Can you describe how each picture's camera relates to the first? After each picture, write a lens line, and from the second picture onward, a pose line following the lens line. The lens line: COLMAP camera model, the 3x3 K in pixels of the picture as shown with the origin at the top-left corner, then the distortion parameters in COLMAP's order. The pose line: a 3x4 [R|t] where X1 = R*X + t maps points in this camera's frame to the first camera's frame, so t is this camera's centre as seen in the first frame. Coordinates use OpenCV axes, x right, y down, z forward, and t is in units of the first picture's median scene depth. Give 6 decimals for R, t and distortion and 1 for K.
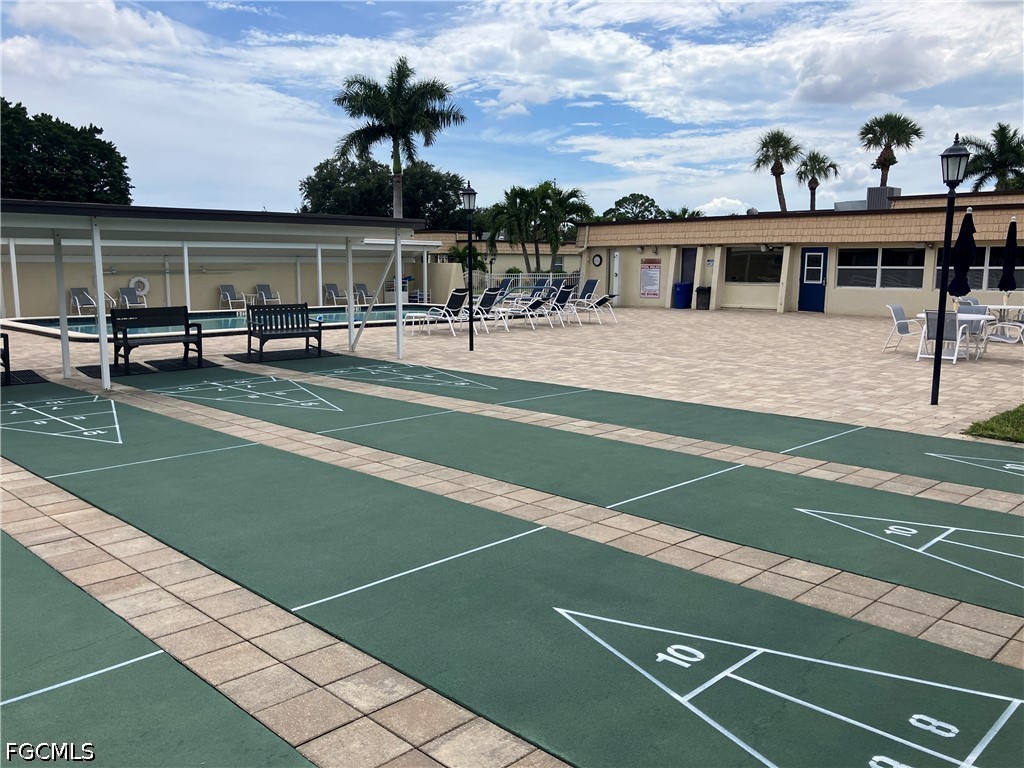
lens RADIAL K [[845.6, 0, 512.0], [0, 845.6, 384.0], [0, 0, 1]] dist [0.024703, -0.019660]
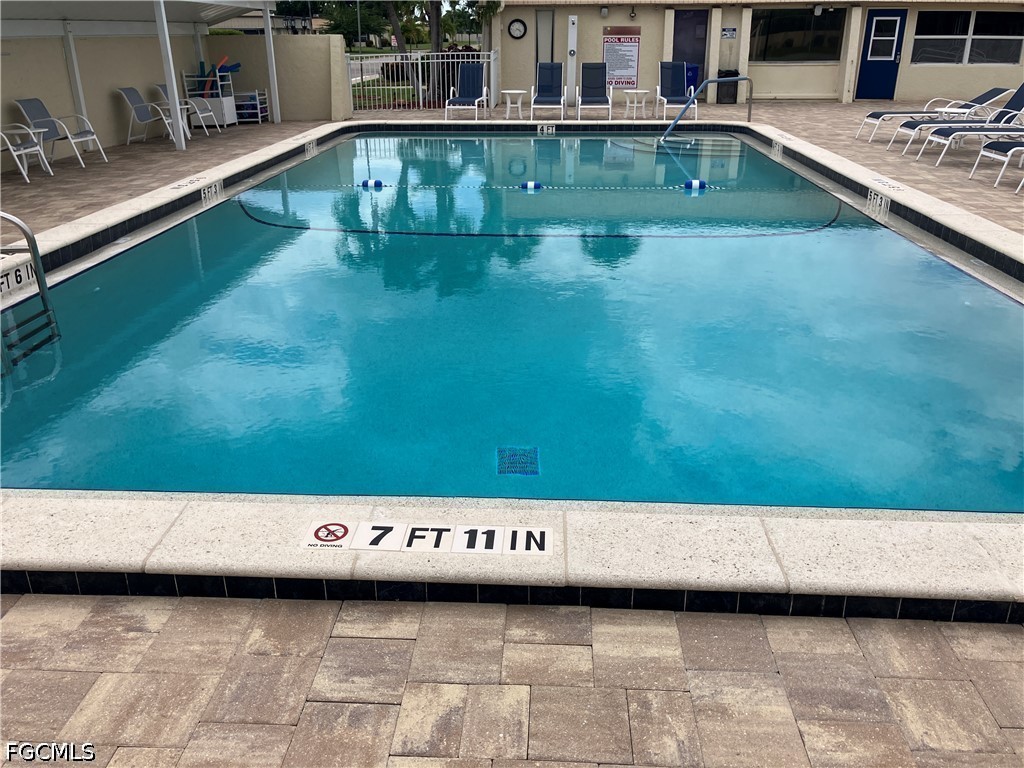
lens RADIAL K [[845.6, 0, 512.0], [0, 845.6, 384.0], [0, 0, 1]] dist [0.024703, -0.019660]
pose [[0.748201, -0.257990, 0.611258, -0.441070], [0.099286, 0.954465, 0.281316, -0.088075], [-0.656001, -0.149791, 0.739747, 0.601885]]
